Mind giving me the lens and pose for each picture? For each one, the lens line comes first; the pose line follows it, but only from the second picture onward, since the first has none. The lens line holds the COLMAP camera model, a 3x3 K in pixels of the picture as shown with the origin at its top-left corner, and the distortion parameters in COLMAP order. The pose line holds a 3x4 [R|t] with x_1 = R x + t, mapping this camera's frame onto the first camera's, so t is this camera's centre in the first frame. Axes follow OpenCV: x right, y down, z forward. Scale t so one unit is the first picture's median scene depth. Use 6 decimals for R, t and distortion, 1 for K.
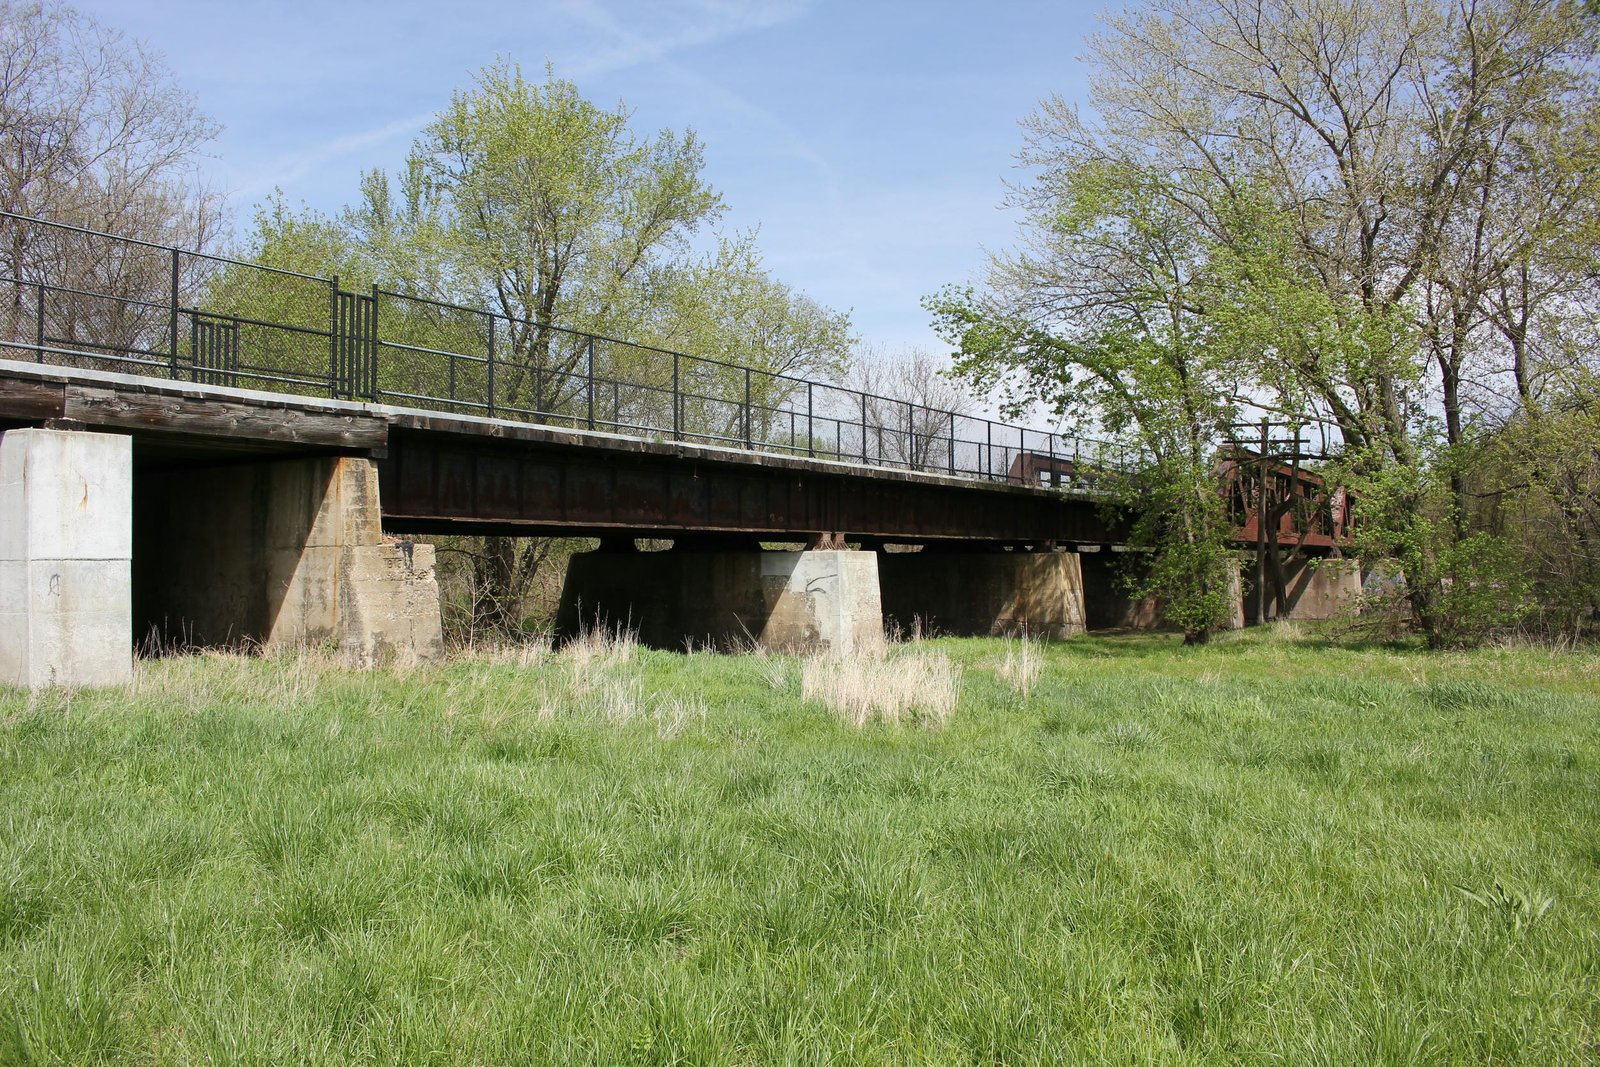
lens RADIAL K [[1351.0, 0, 798.9], [0, 1351.0, 541.5], [0, 0, 1]] dist [-0.069911, 0.004472]
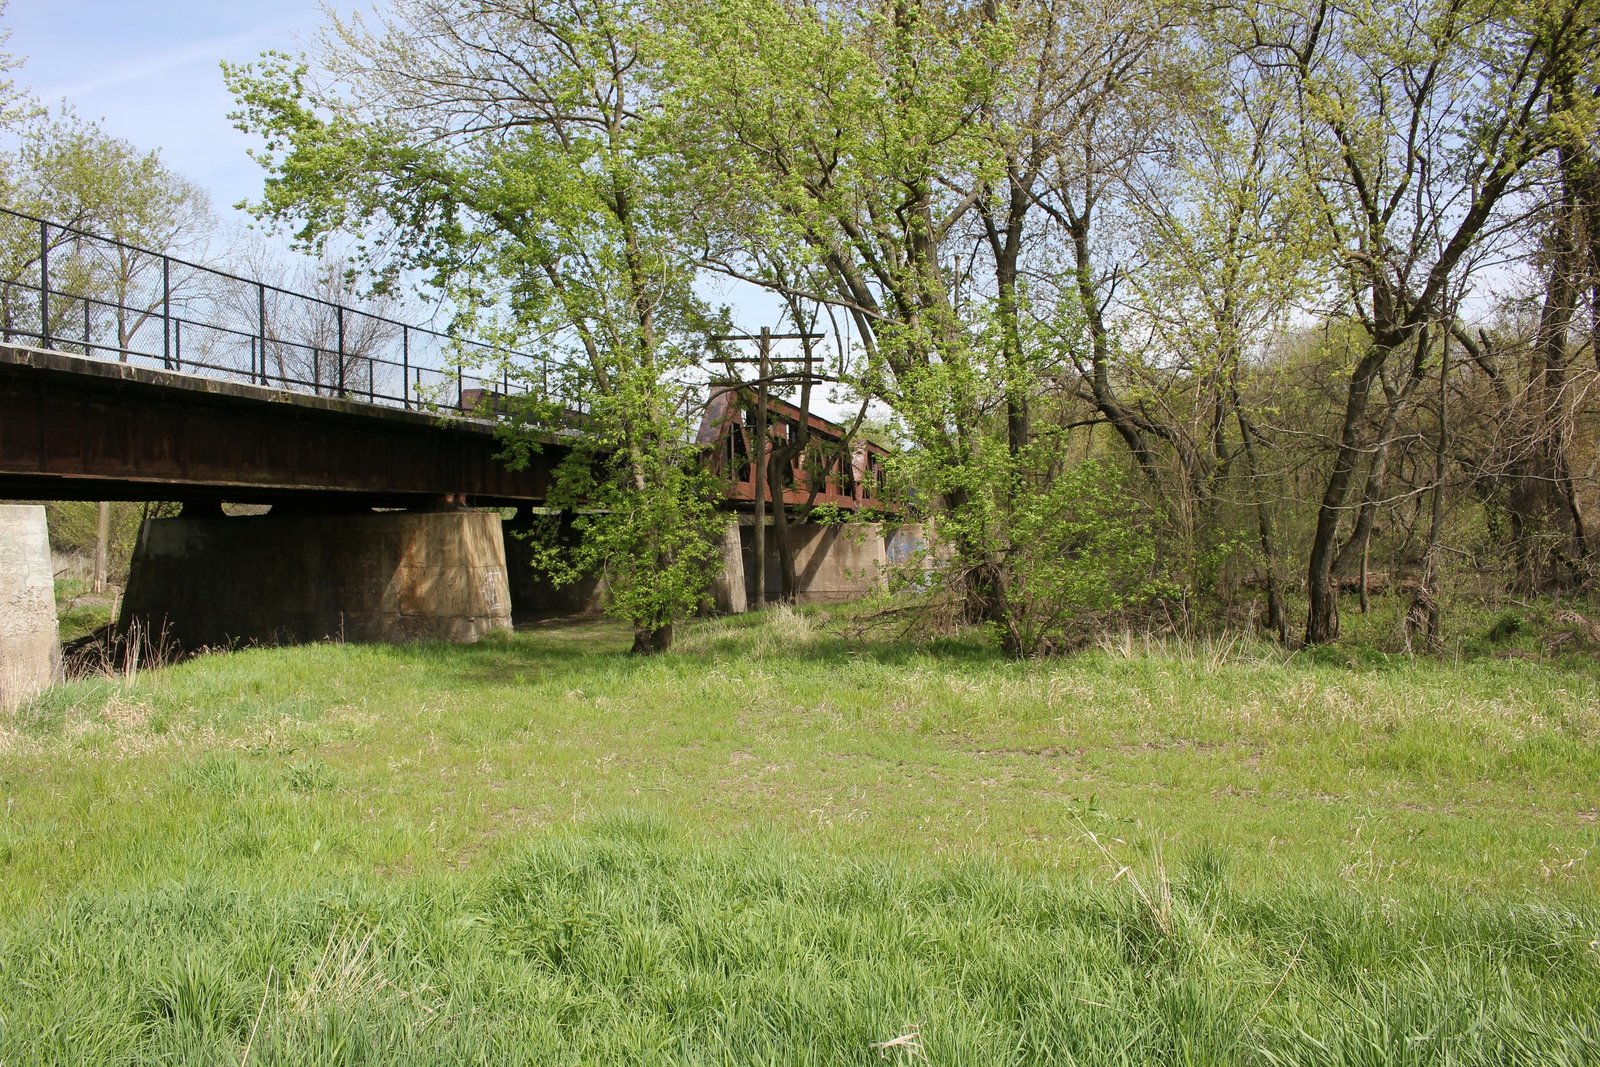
lens RADIAL K [[1351.0, 0, 798.9], [0, 1351.0, 541.5], [0, 0, 1]] dist [-0.069911, 0.004472]
pose [[0.942962, -0.014598, 0.332581, 0.142092], [0.007538, 0.999718, 0.022508, 0.010651], [-0.332816, -0.018717, 0.942806, 0.356692]]
